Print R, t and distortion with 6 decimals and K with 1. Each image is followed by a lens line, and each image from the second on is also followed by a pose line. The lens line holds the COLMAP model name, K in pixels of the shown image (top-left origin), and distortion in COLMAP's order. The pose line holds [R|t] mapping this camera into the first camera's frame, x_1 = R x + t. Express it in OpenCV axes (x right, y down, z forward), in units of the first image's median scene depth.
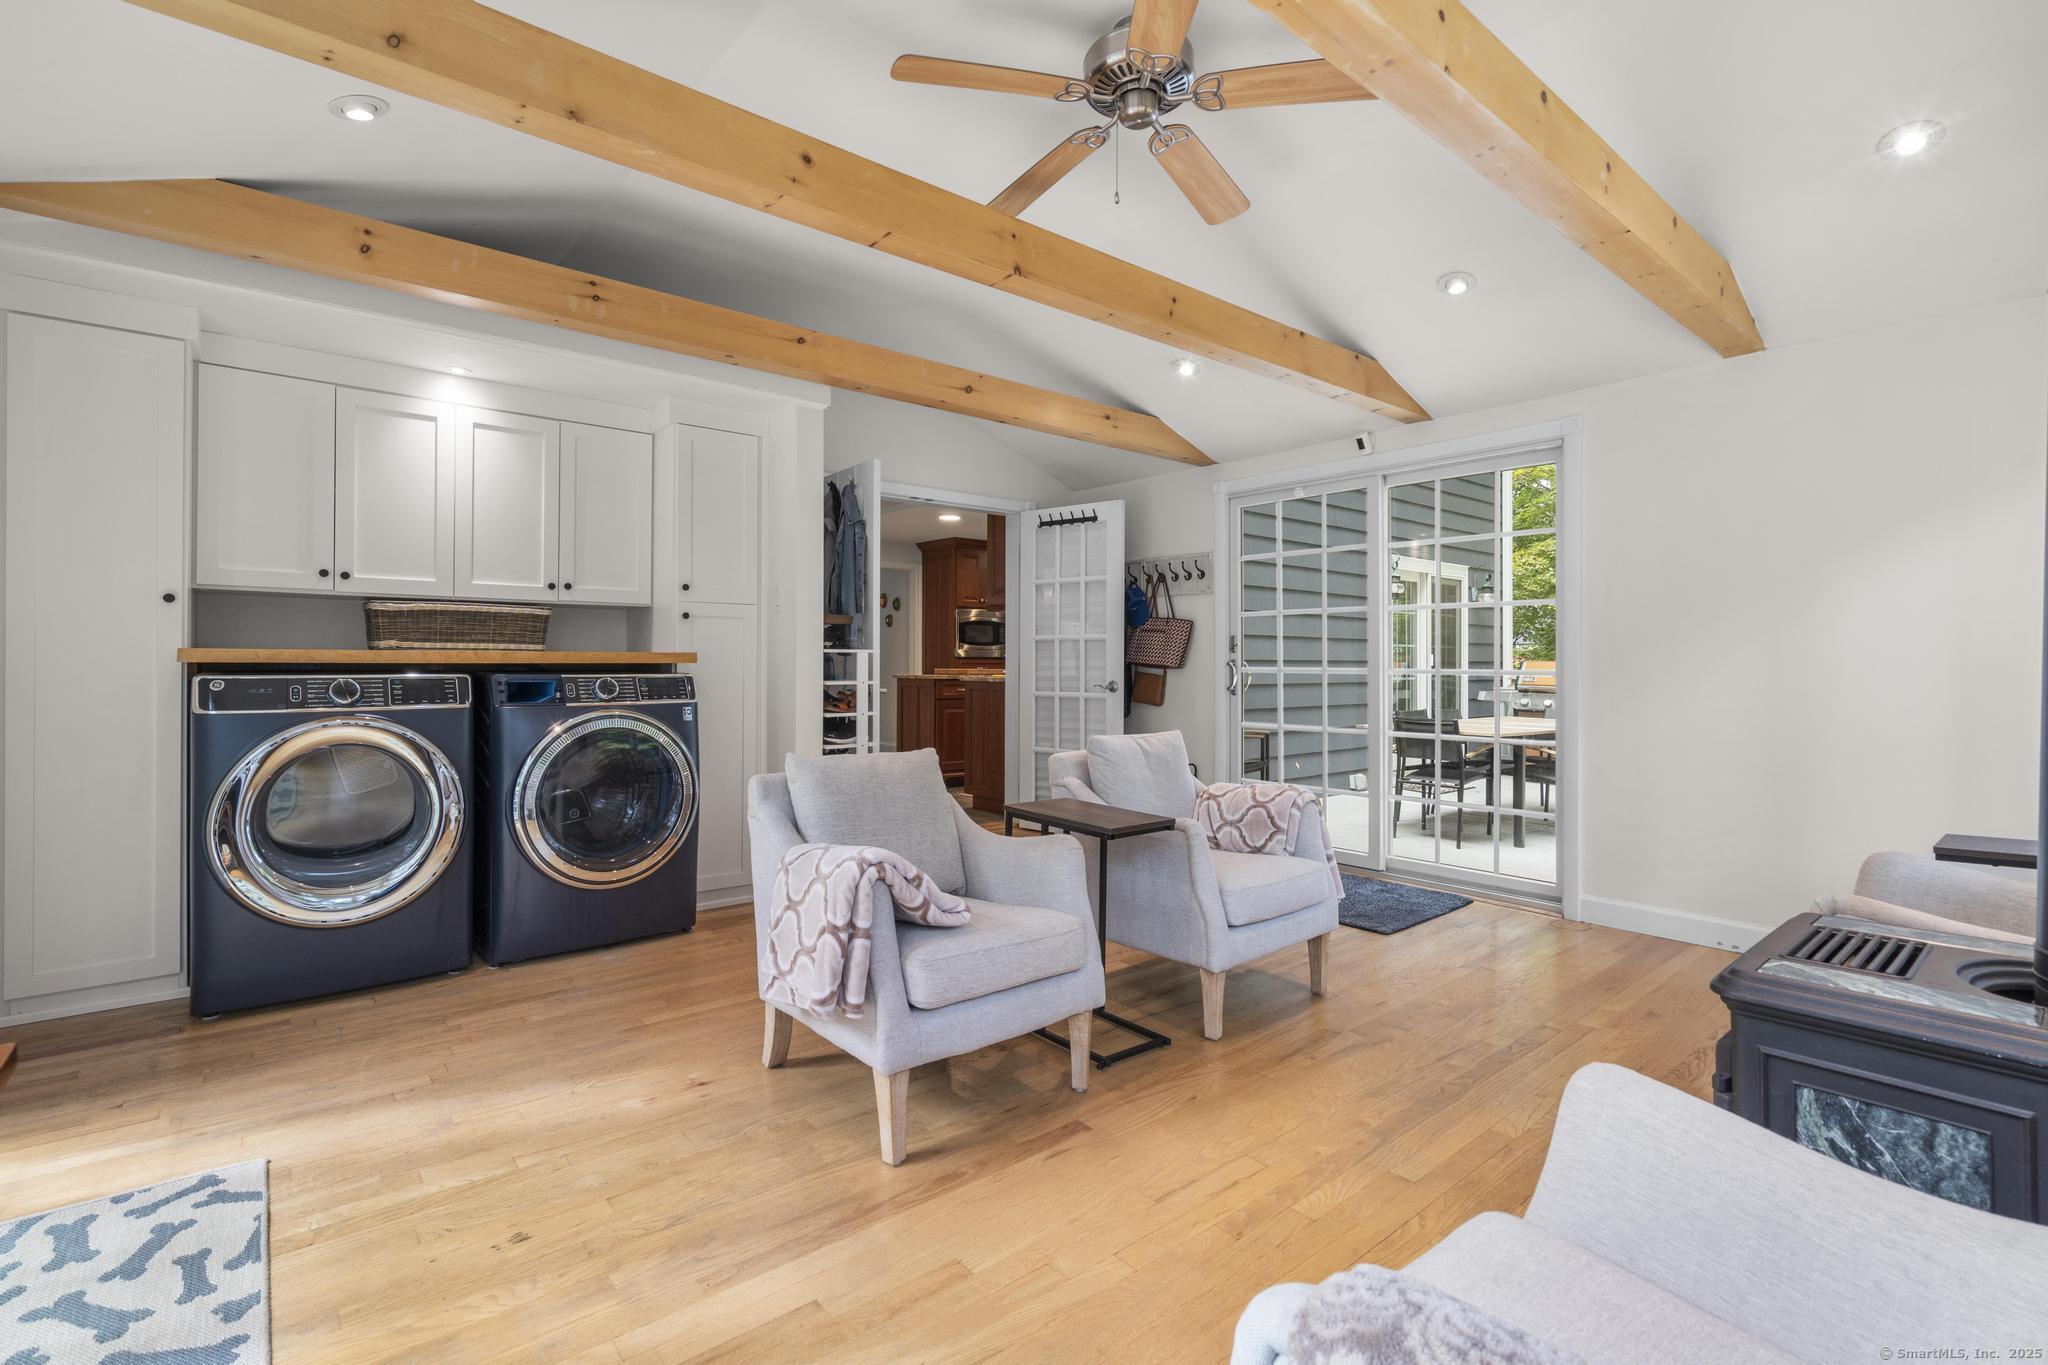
lens RADIAL K [[930.8, 0, 1024.3], [0, 930.8, 665.2], [0, 0, 1]] dist [0.002803, 0.000627]
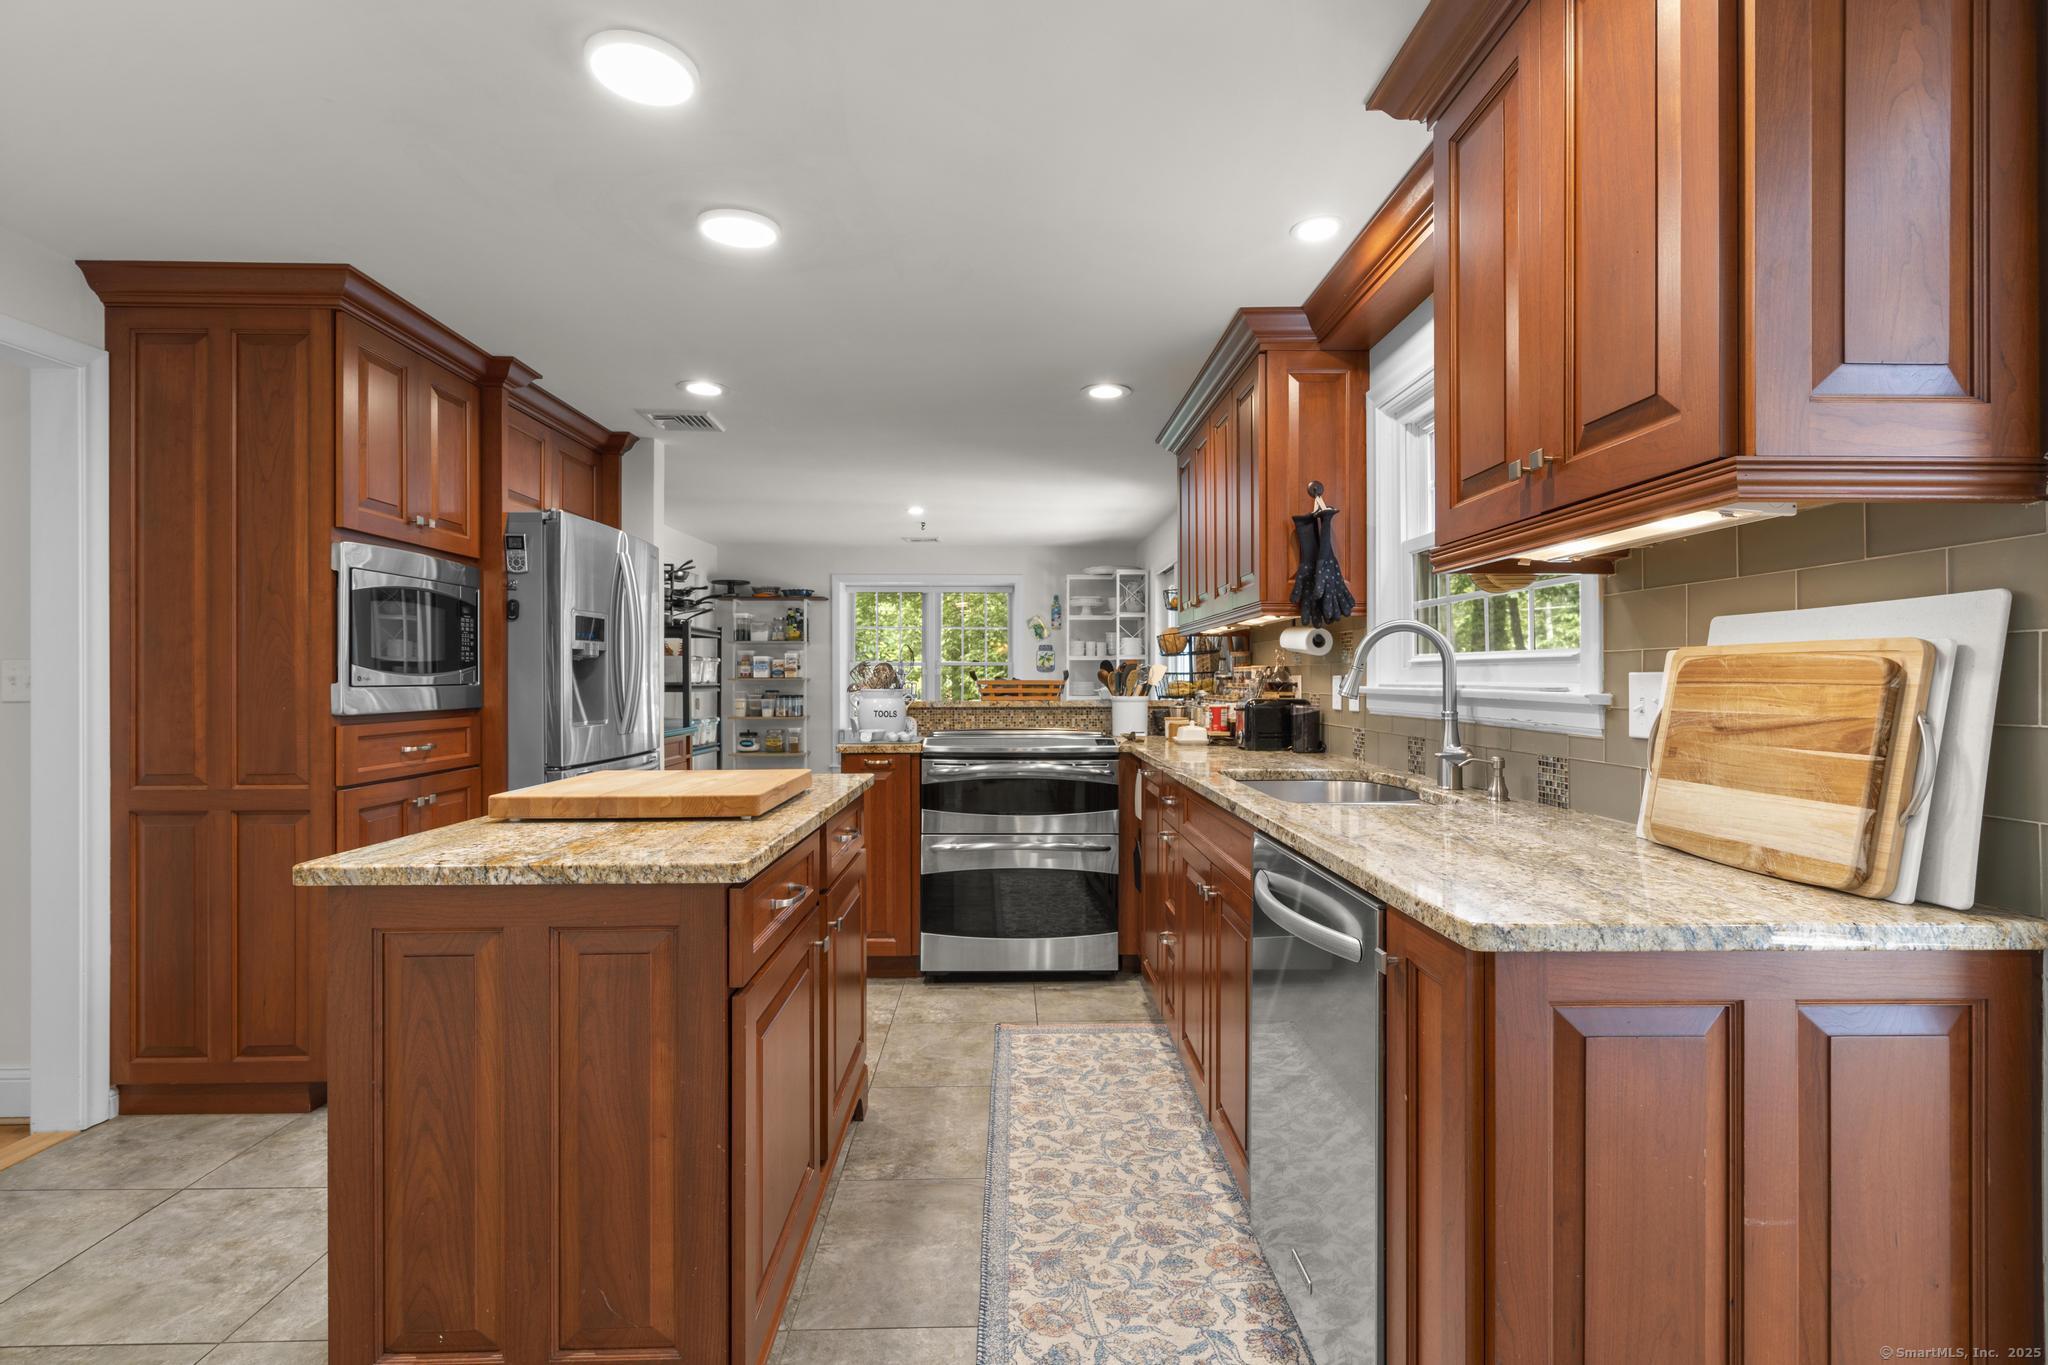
lens RADIAL K [[920.4, 0, 1024.0], [0, 920.4, 682.5], [0, 0, 1]] dist [-0.001178, -0.000263]
pose [[0.628487, -0.005410, 0.777801, -0.148825], [0.002276, 0.999984, 0.005117, -0.019281], [-0.777817, -0.001446, 0.628489, 0.649051]]
